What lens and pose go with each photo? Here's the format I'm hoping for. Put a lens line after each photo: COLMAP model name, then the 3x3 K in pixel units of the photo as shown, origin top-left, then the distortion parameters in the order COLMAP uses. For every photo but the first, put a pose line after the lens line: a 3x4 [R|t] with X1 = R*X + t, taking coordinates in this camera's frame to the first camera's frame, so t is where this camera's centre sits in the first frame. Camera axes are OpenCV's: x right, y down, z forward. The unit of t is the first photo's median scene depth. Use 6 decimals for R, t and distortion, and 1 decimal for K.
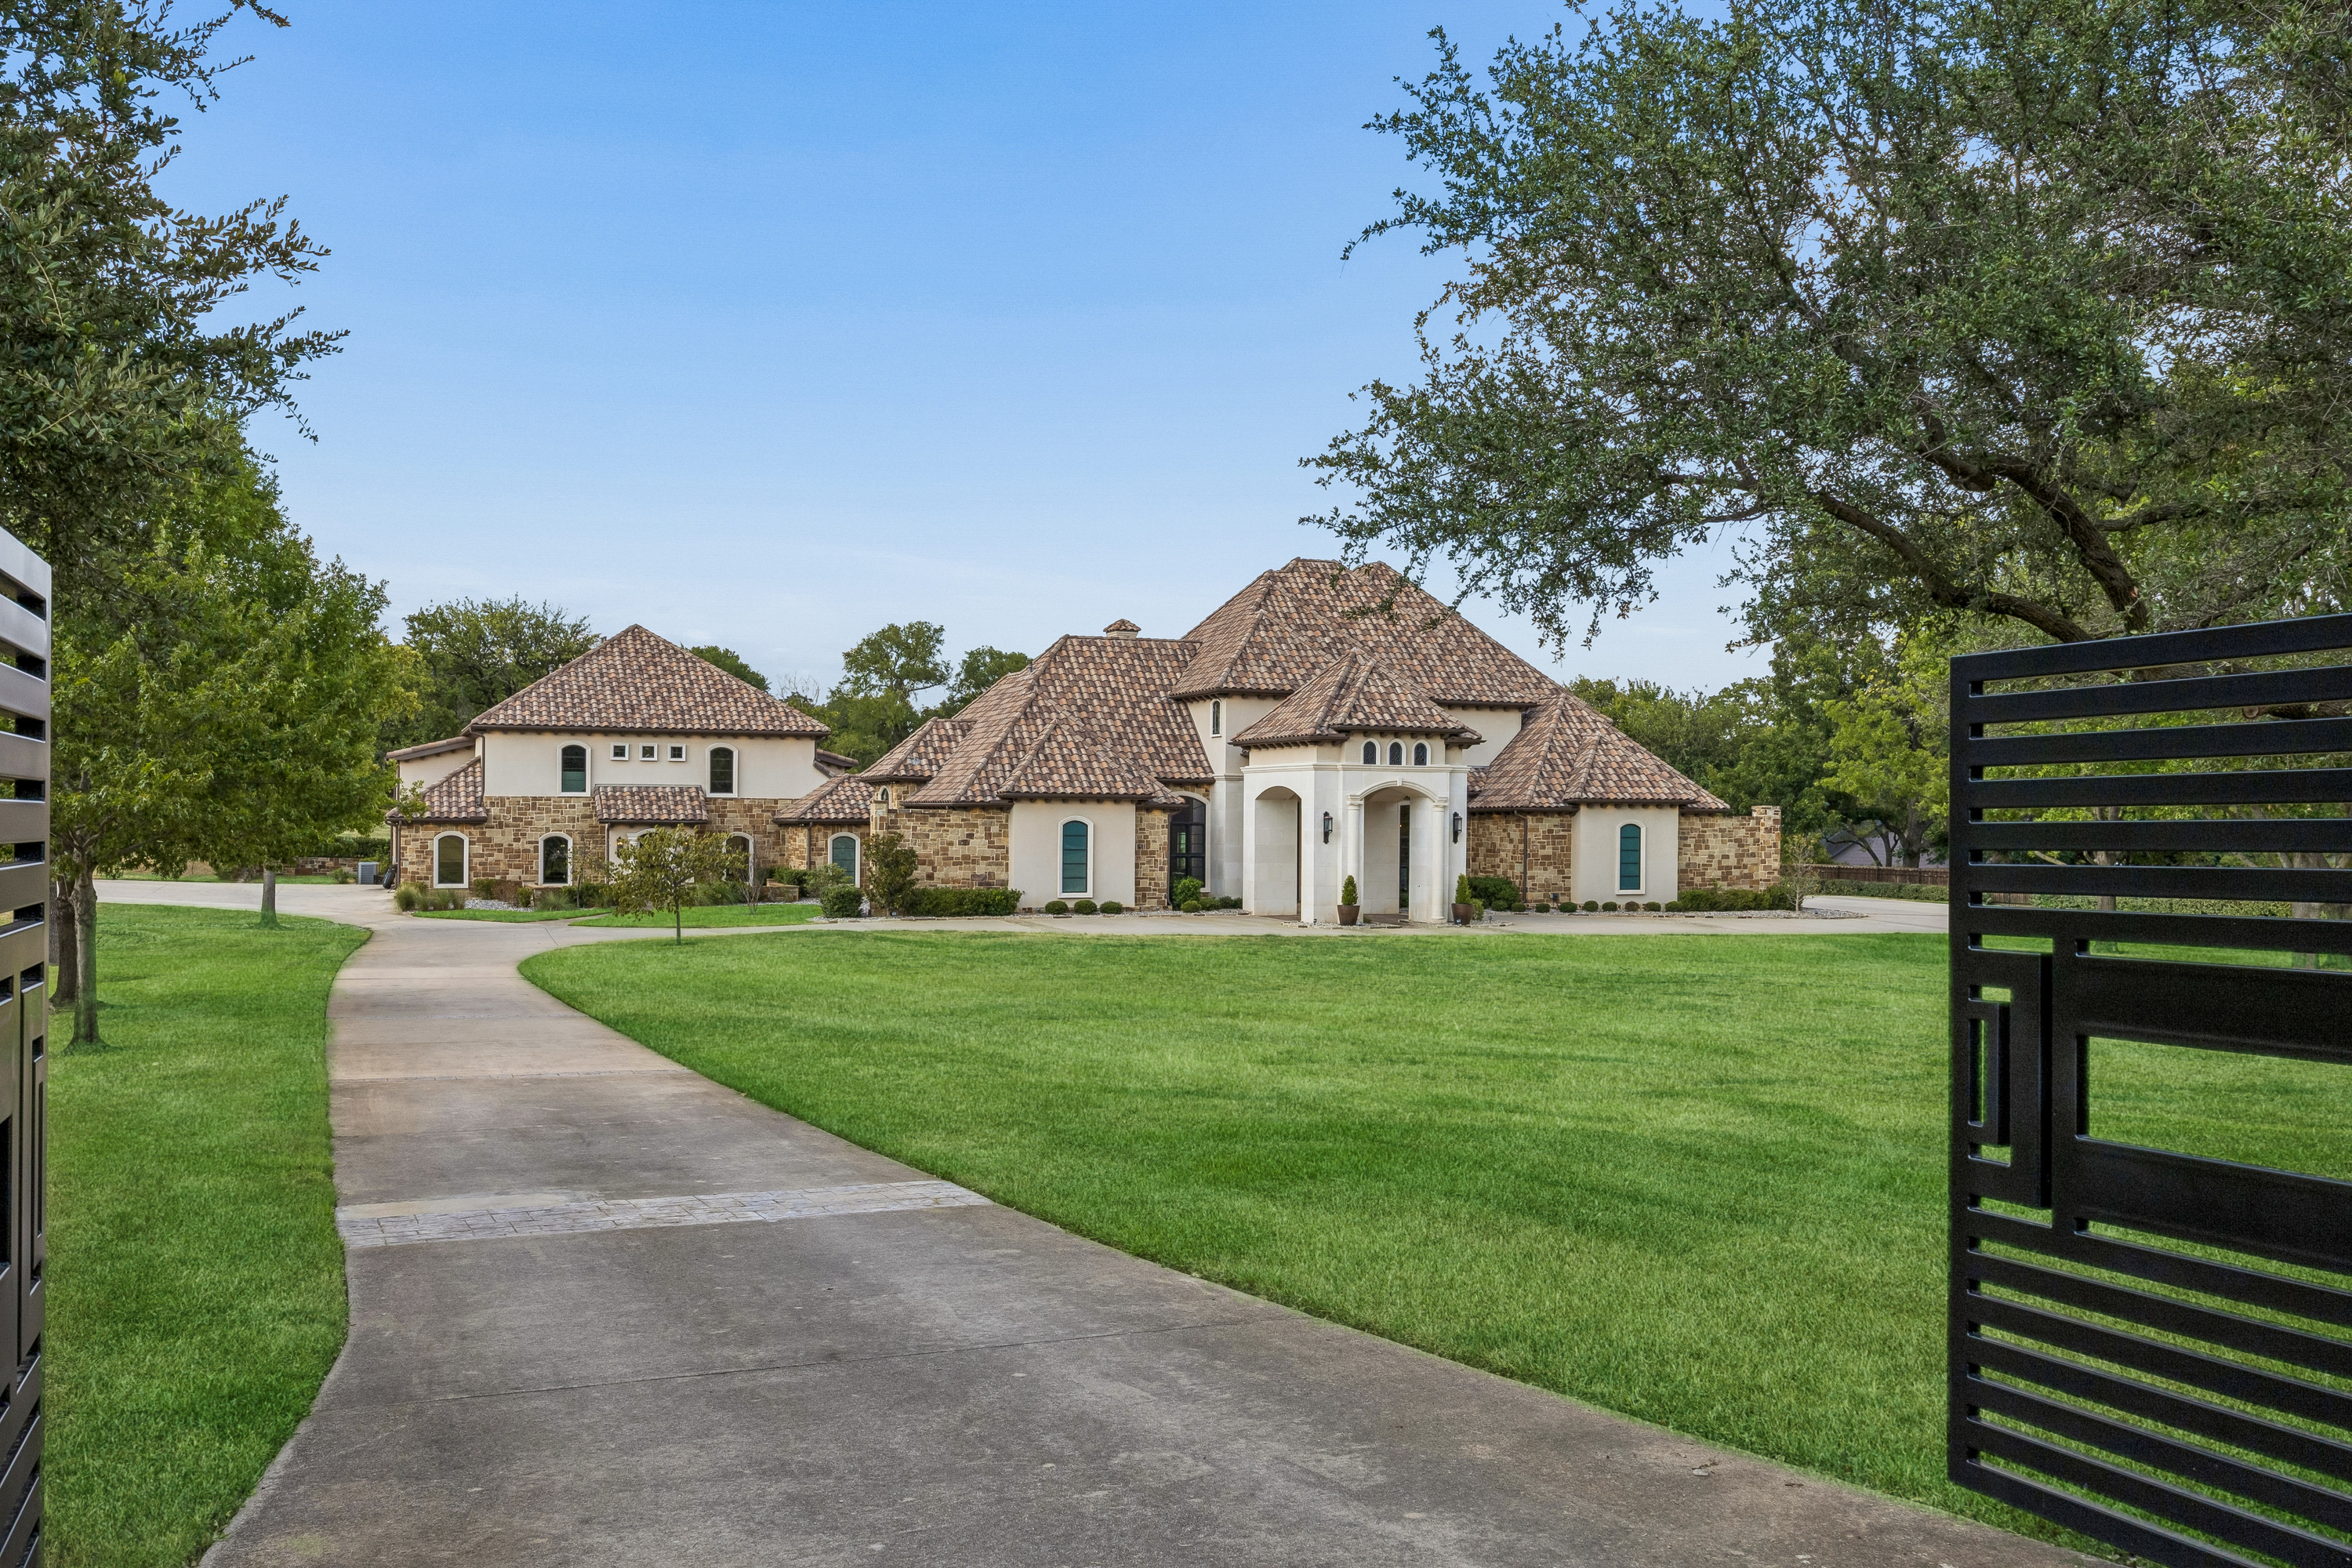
lens RADIAL K [[1994.6, 0, 1212.3], [0, 1994.6, 833.7], [0, 0, 1]] dist [-0.011141, 0.001635]
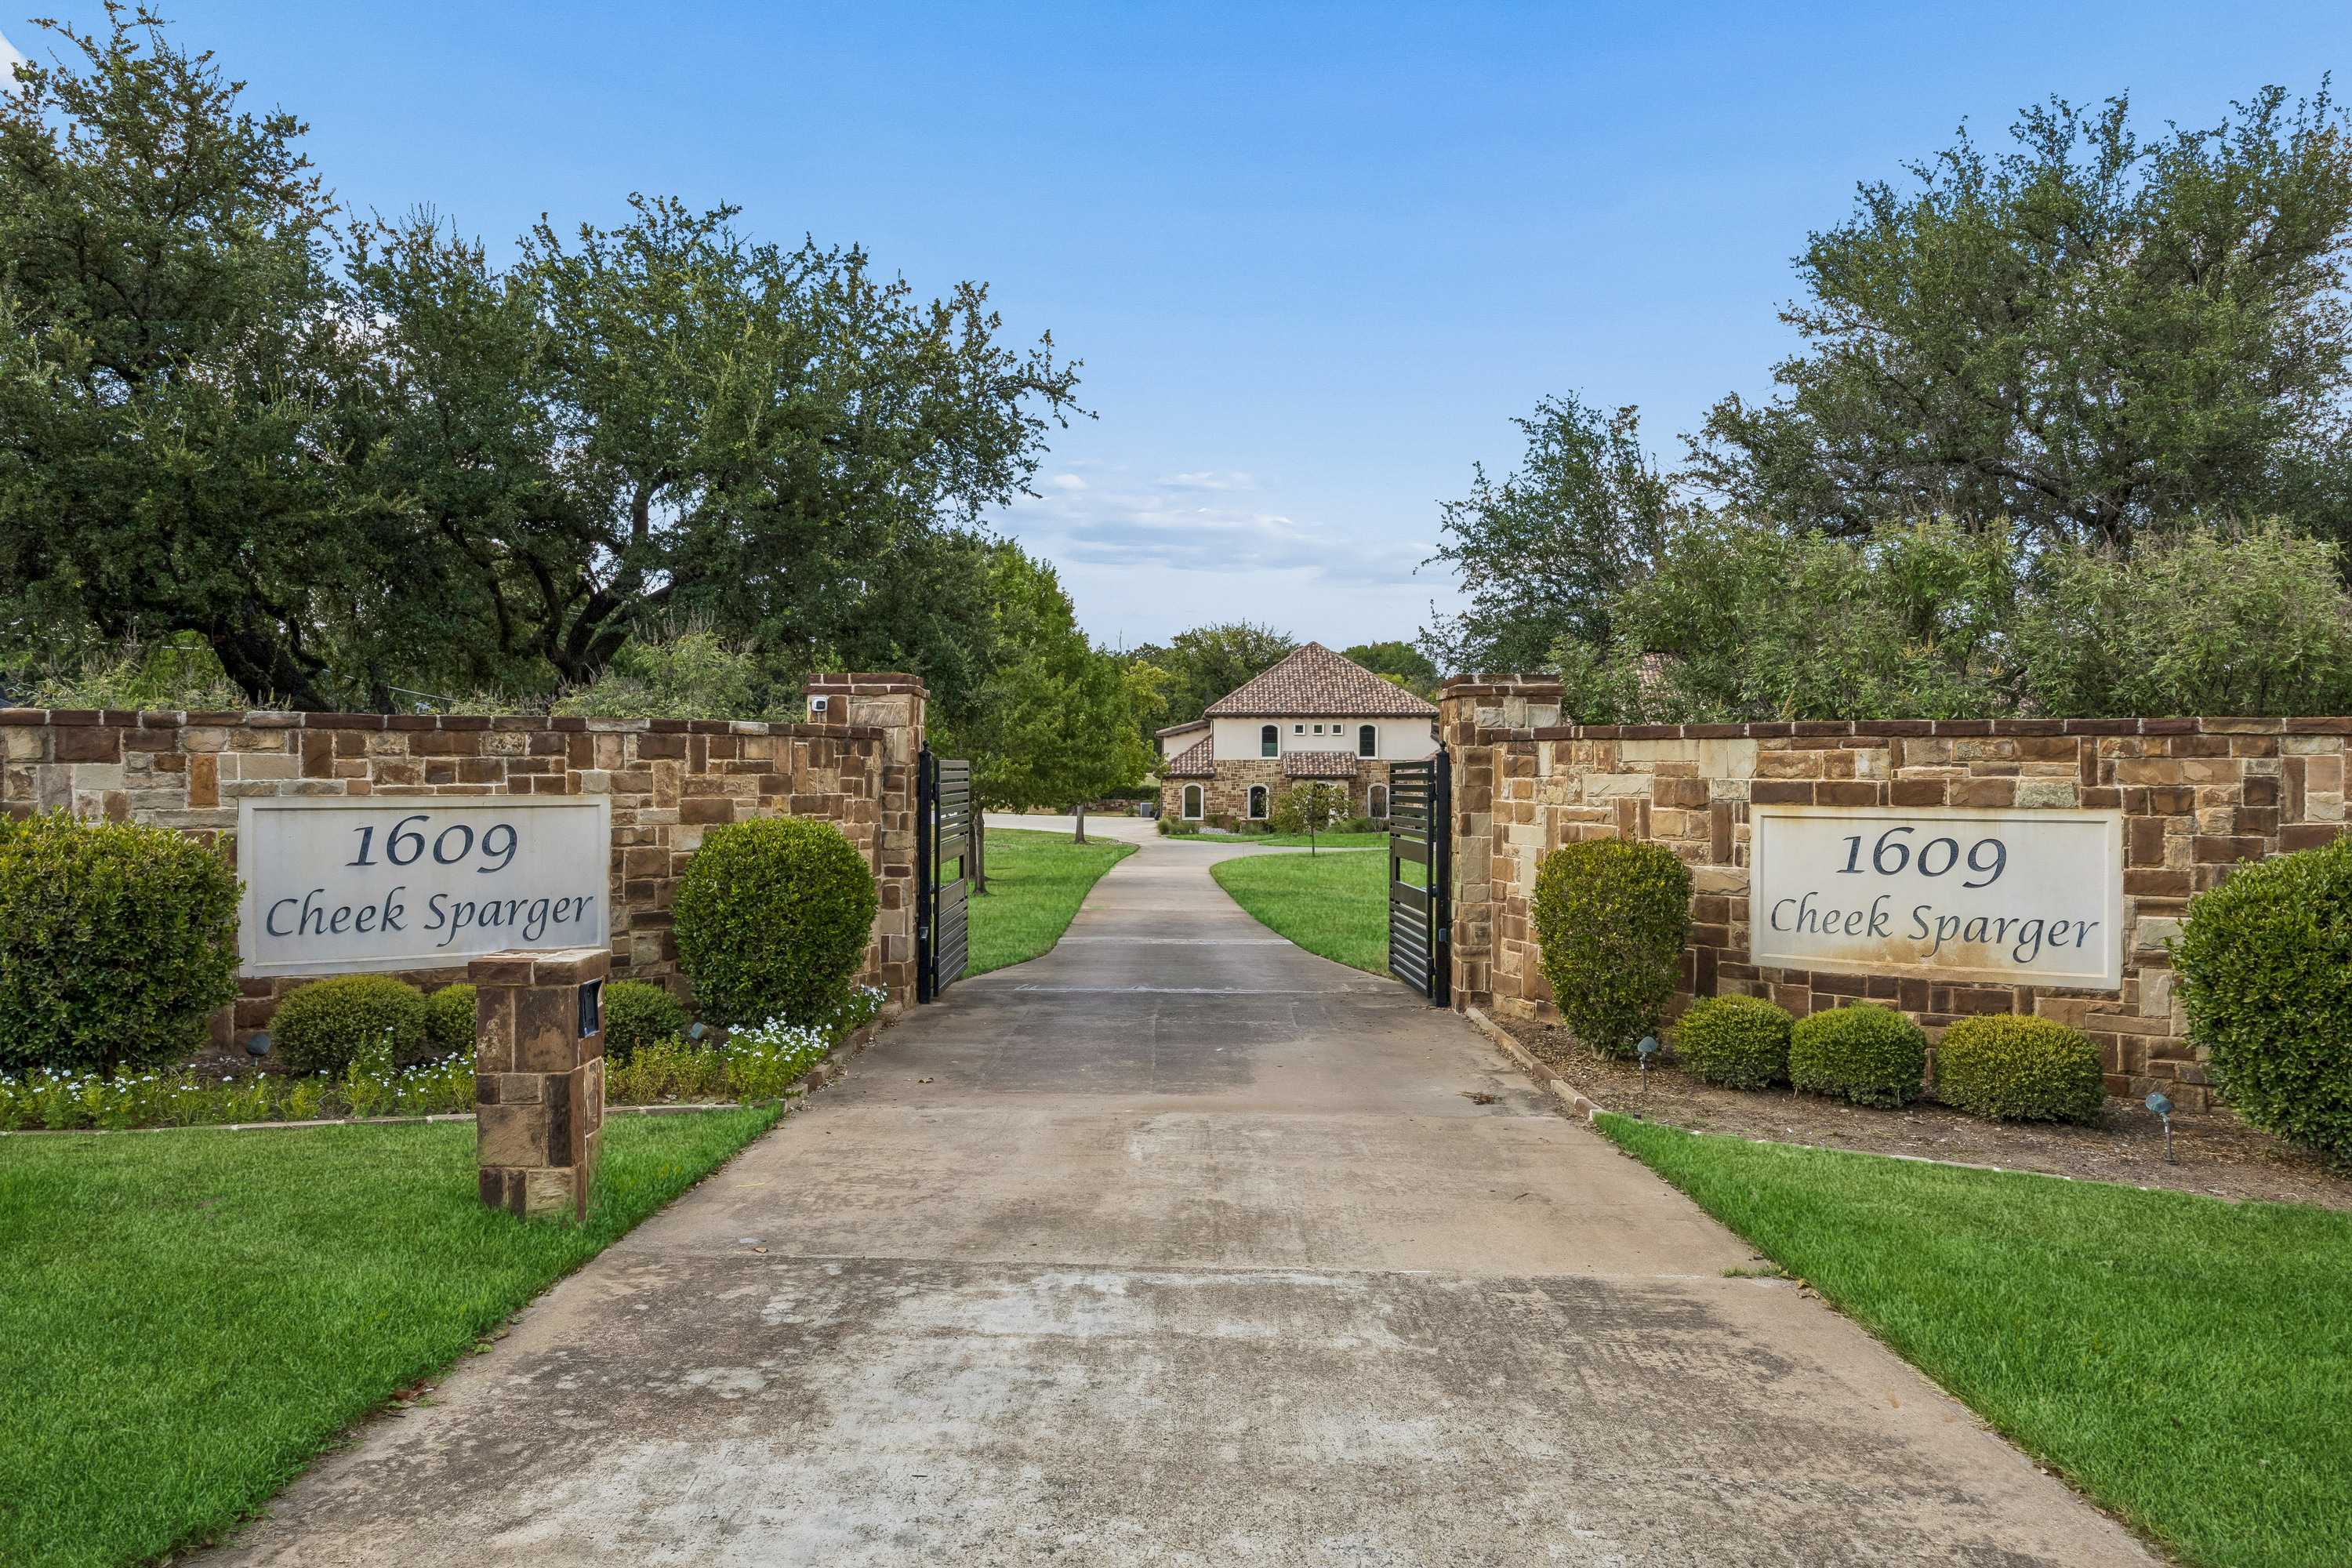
lens RADIAL K [[1699.8, 0, 1174.1], [0, 1699.8, 782.8], [0, 0, 1]] dist [0.000645, 0.000039]
pose [[0.919138, -0.000368, -0.393935, 0.118275], [0.001952, 0.999992, 0.003618, -0.005971], [0.393930, -0.004095, 0.919131, -0.206488]]
